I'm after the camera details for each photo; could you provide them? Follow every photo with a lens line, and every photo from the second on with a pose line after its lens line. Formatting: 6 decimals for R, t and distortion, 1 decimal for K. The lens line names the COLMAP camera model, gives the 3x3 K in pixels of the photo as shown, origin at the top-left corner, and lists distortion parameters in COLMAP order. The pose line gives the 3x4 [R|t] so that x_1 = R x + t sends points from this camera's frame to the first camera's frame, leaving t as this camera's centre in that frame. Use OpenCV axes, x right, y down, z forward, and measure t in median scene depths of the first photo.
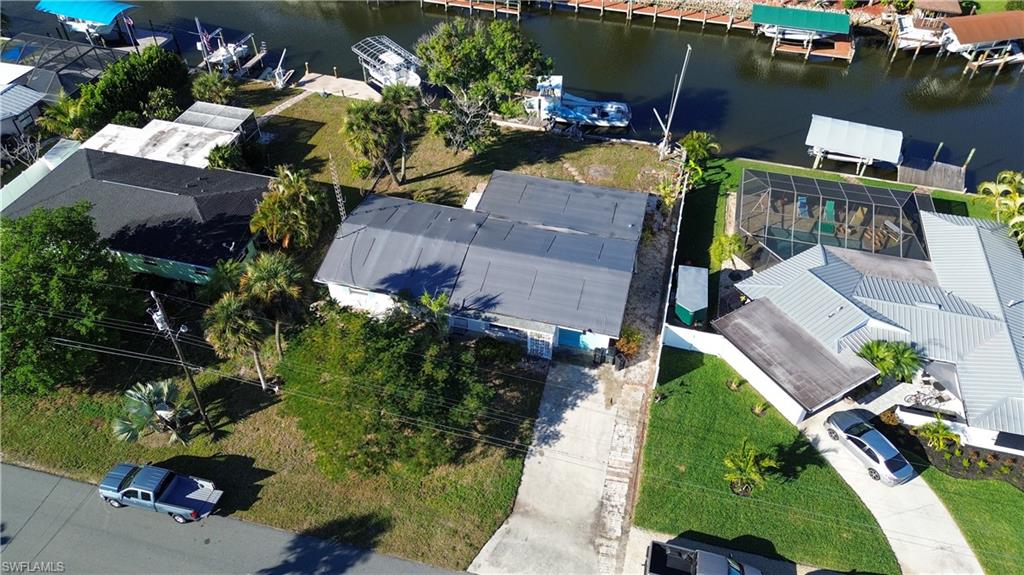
lens RADIAL K [[727.0, 0, 512.0], [0, 727.0, 287.5], [0, 0, 1]] dist [0.063119, -0.042876]
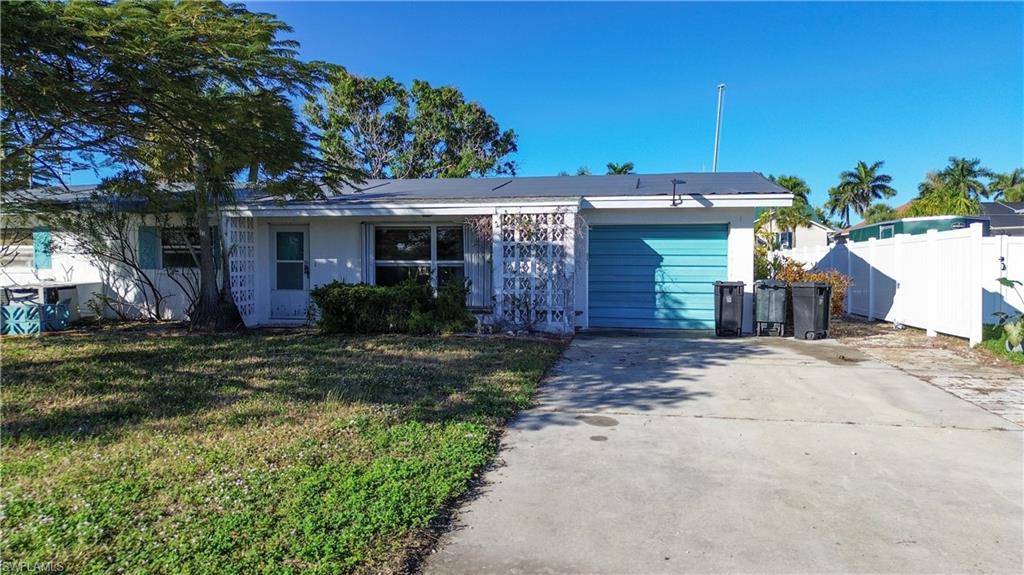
lens RADIAL K [[727.0, 0, 512.0], [0, 727.0, 287.5], [0, 0, 1]] dist [0.063119, -0.042876]
pose [[0.997582, -0.011854, 0.068474, 0.007109], [0.054658, 0.742332, -0.667799, 0.284750], [-0.042914, 0.669927, 0.741185, 0.770103]]
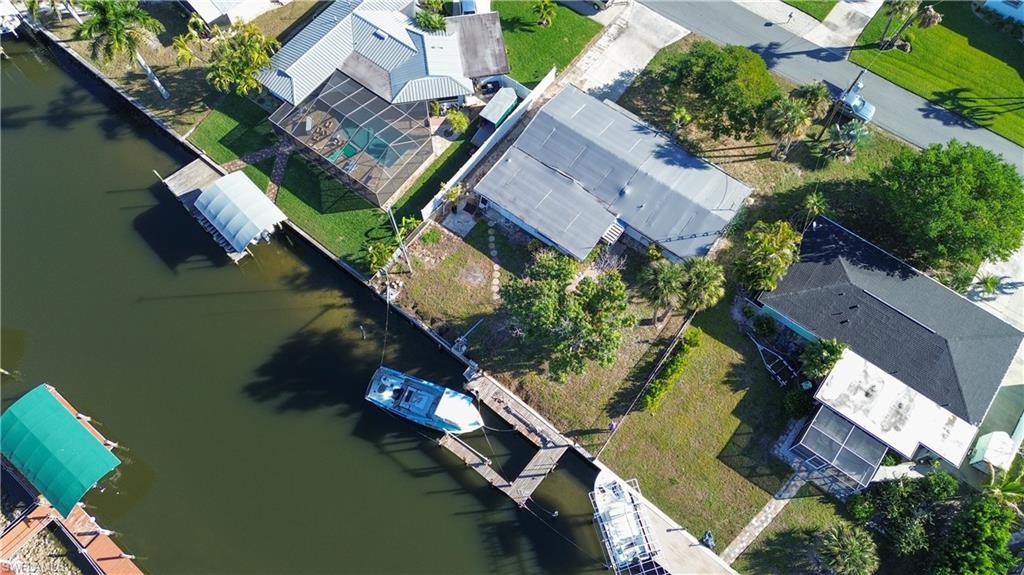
lens RADIAL K [[727.0, 0, 512.0], [0, 727.0, 287.5], [0, 0, 1]] dist [0.063119, -0.042876]
pose [[-0.924028, -0.348434, 0.157375, -0.135193], [0.268310, -0.297746, 0.916164, -1.478739], [-0.272365, 0.888786, 0.368614, 0.800351]]
